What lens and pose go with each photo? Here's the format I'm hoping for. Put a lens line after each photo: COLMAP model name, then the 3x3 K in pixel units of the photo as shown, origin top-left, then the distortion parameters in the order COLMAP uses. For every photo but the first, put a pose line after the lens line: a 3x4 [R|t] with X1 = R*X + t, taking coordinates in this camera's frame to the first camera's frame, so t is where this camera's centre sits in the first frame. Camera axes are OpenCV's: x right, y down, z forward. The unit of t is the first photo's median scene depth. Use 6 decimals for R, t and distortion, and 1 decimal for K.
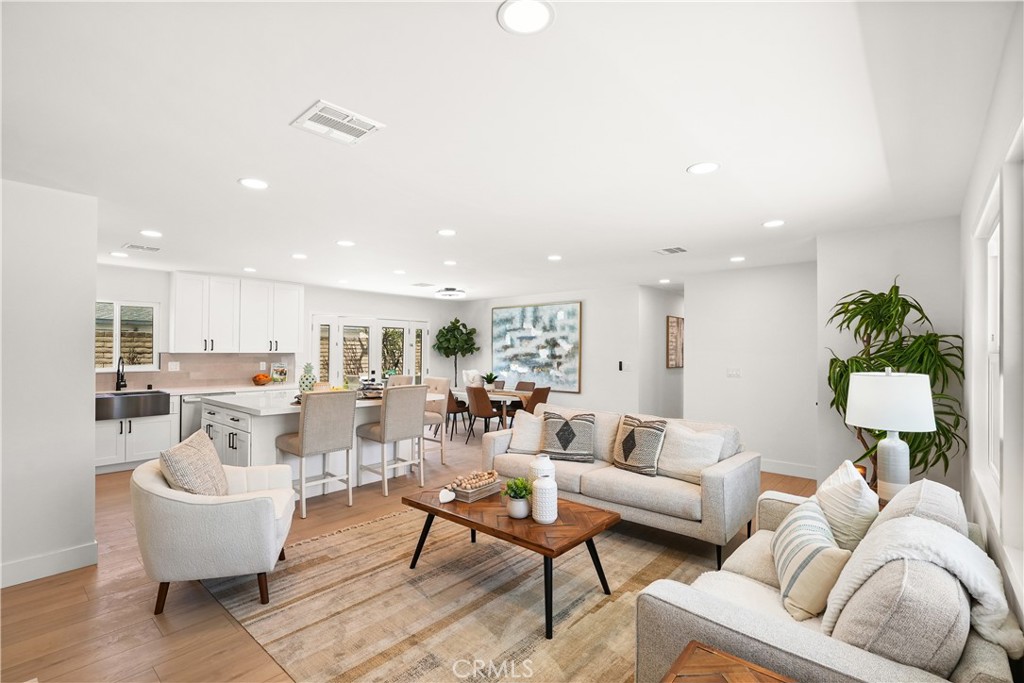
lens RADIAL K [[474.6, 0, 514.2], [0, 474.6, 343.0], [0, 0, 1]] dist [-0.009519, 0.002632]
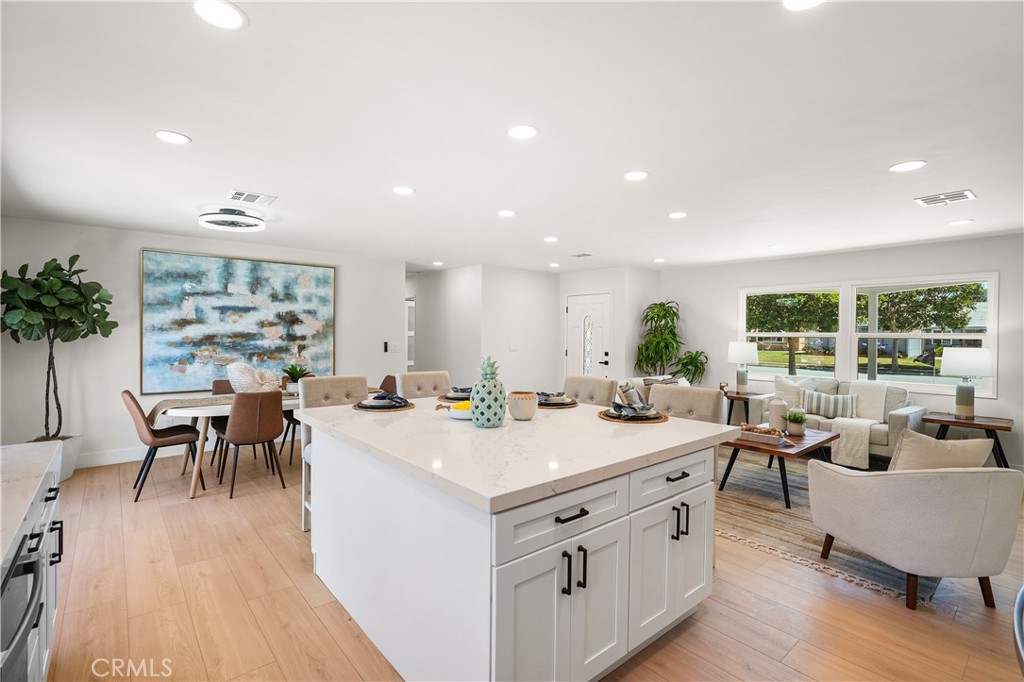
lens RADIAL K [[474.6, 0, 514.6], [0, 474.6, 339.7], [0, 0, 1]] dist [-0.009519, 0.002632]
pose [[0.140042, -0.007992, 0.990113, -0.557630], [-0.015482, 0.999828, 0.010260, 0.018659], [-0.990025, -0.016766, 0.139894, 0.556295]]
